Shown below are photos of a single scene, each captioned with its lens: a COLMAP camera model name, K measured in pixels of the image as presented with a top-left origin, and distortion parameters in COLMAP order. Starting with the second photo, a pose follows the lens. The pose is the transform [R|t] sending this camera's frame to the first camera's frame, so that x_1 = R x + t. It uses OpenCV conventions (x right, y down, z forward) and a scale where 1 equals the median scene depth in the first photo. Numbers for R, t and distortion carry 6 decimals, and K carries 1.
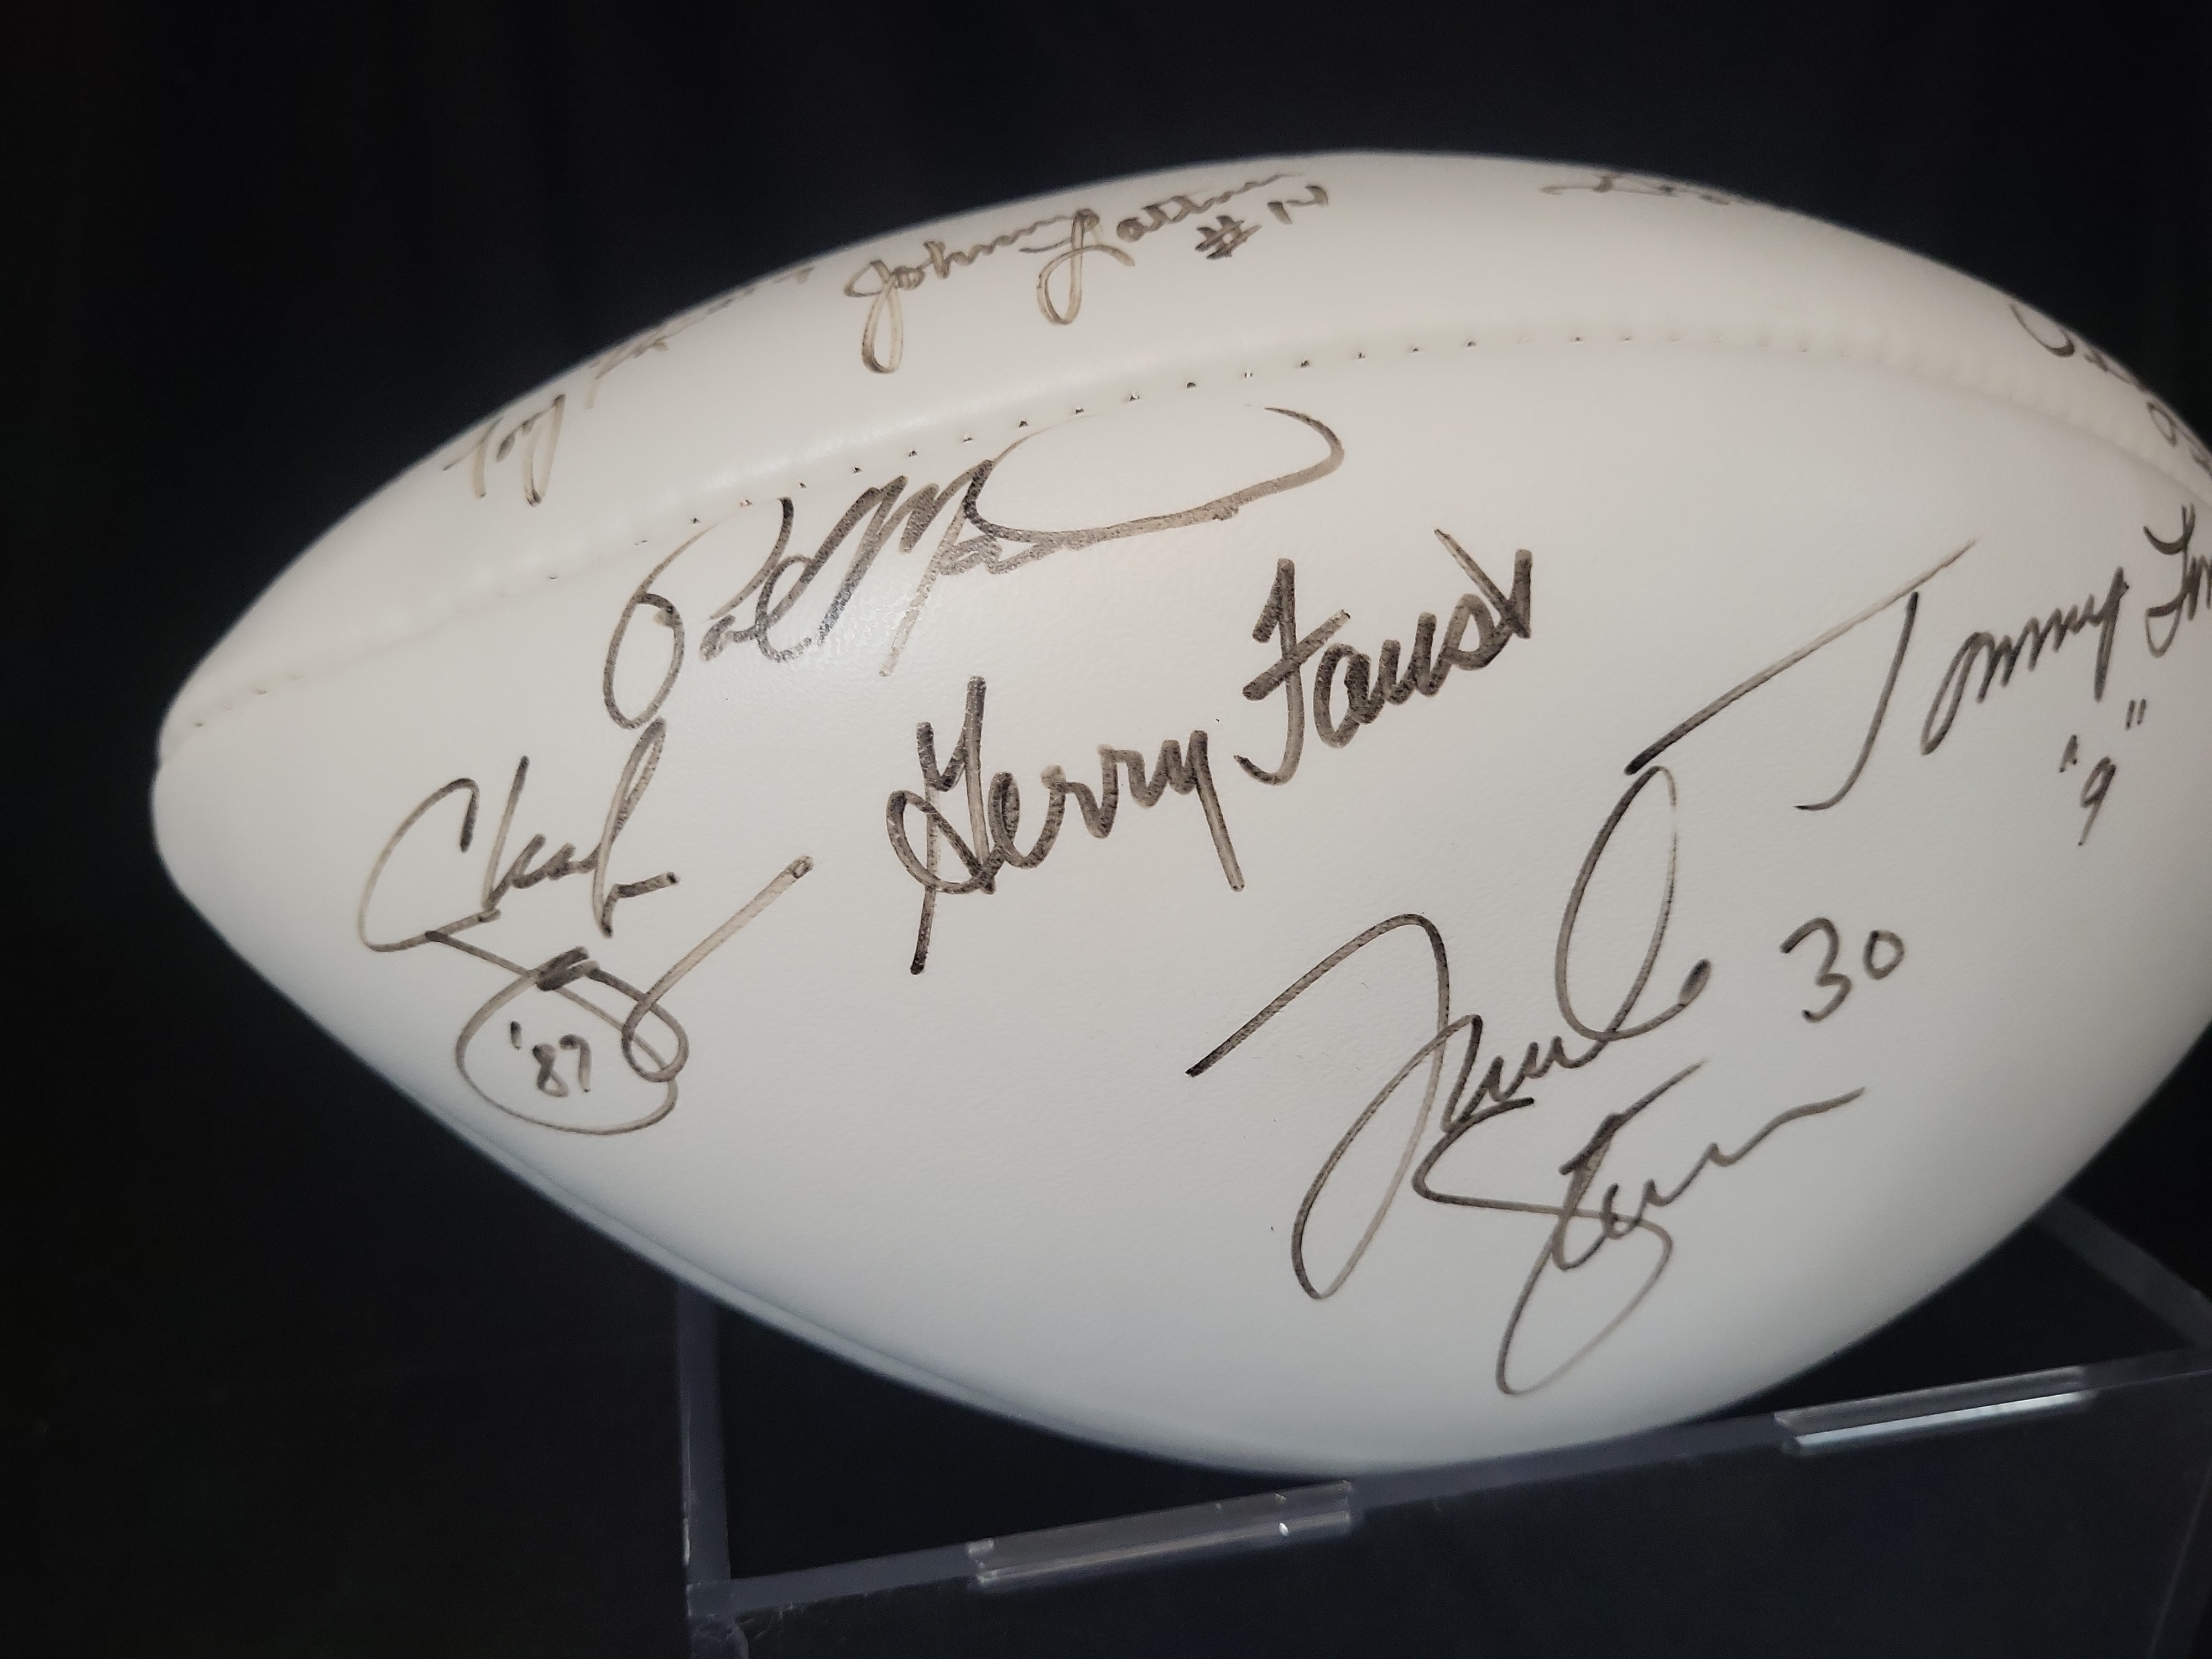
lens RADIAL K [[1735.0, 0, 1106.0], [0, 1735.0, 829.5], [0, 0, 1]] dist [-0.013862, 0.012583]
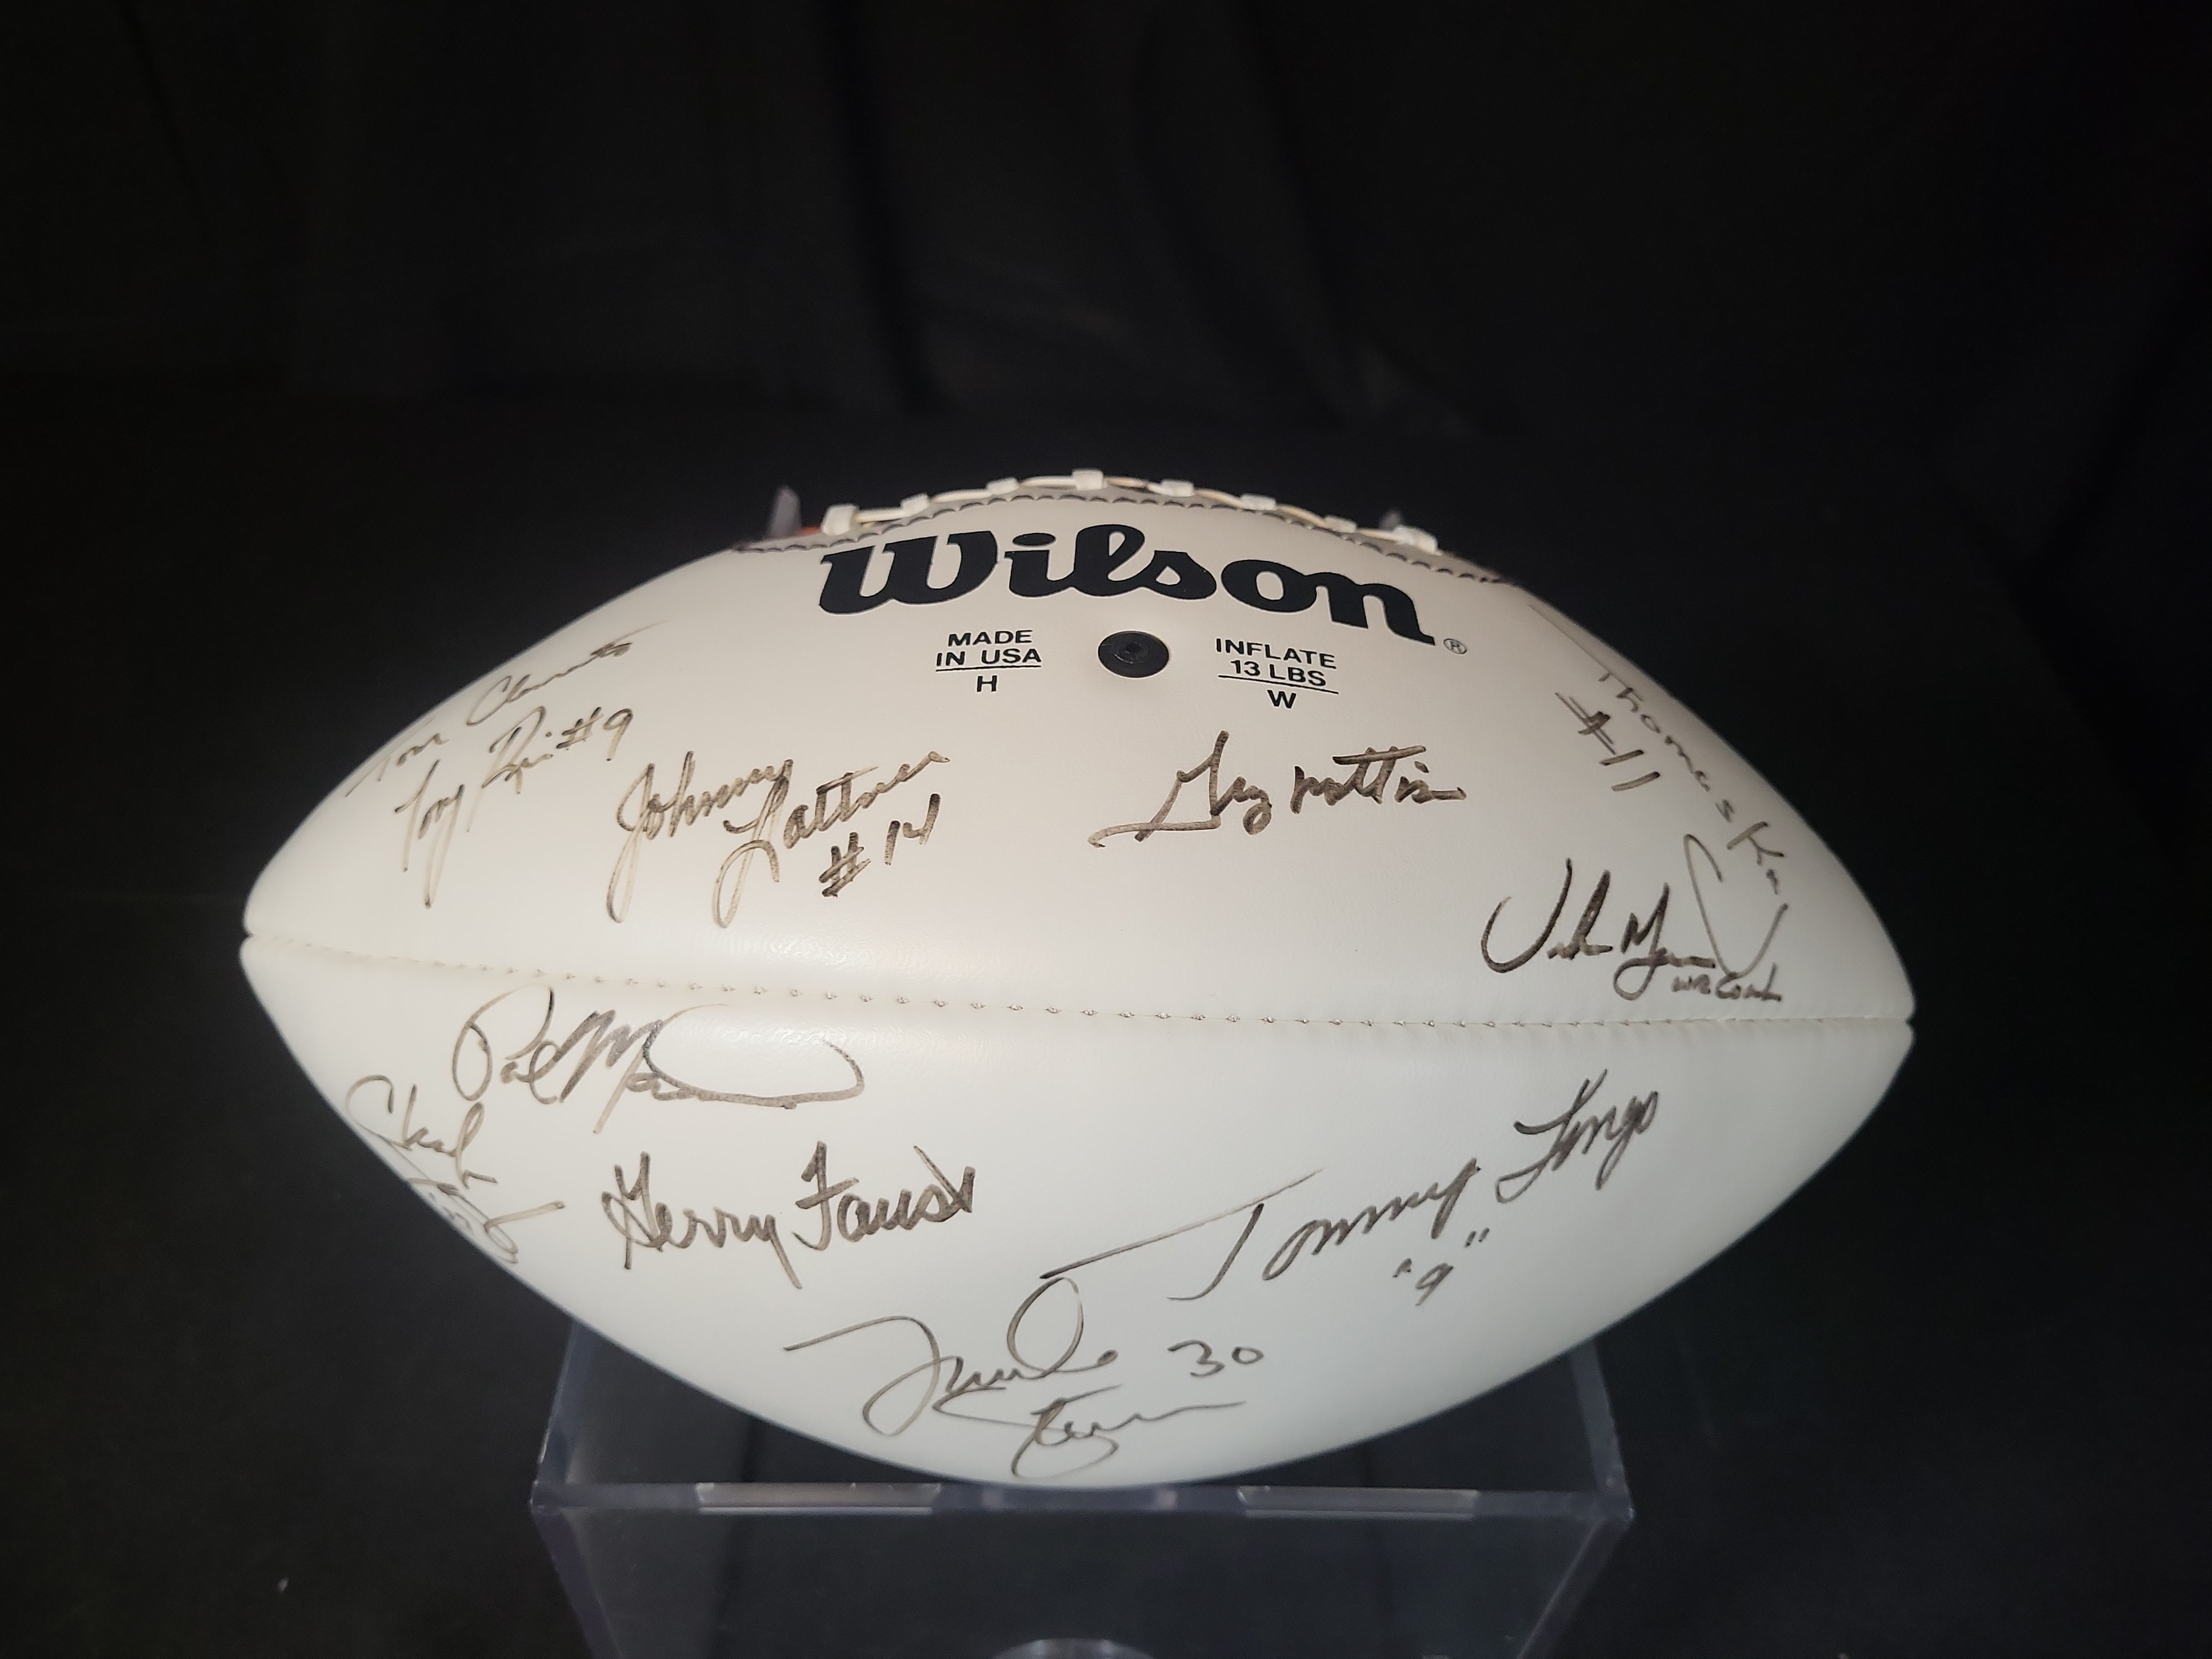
lens RADIAL K [[1687.0, 0, 1106.0], [0, 1687.0, 829.5], [0, 0, 1]] dist [0.033686, 0.004351]
pose [[0.970854, 0.179183, -0.159173, 0.523538], [-0.099152, 0.904907, 0.413900, -1.025896], [0.218201, -0.386054, 0.896298, -0.192529]]
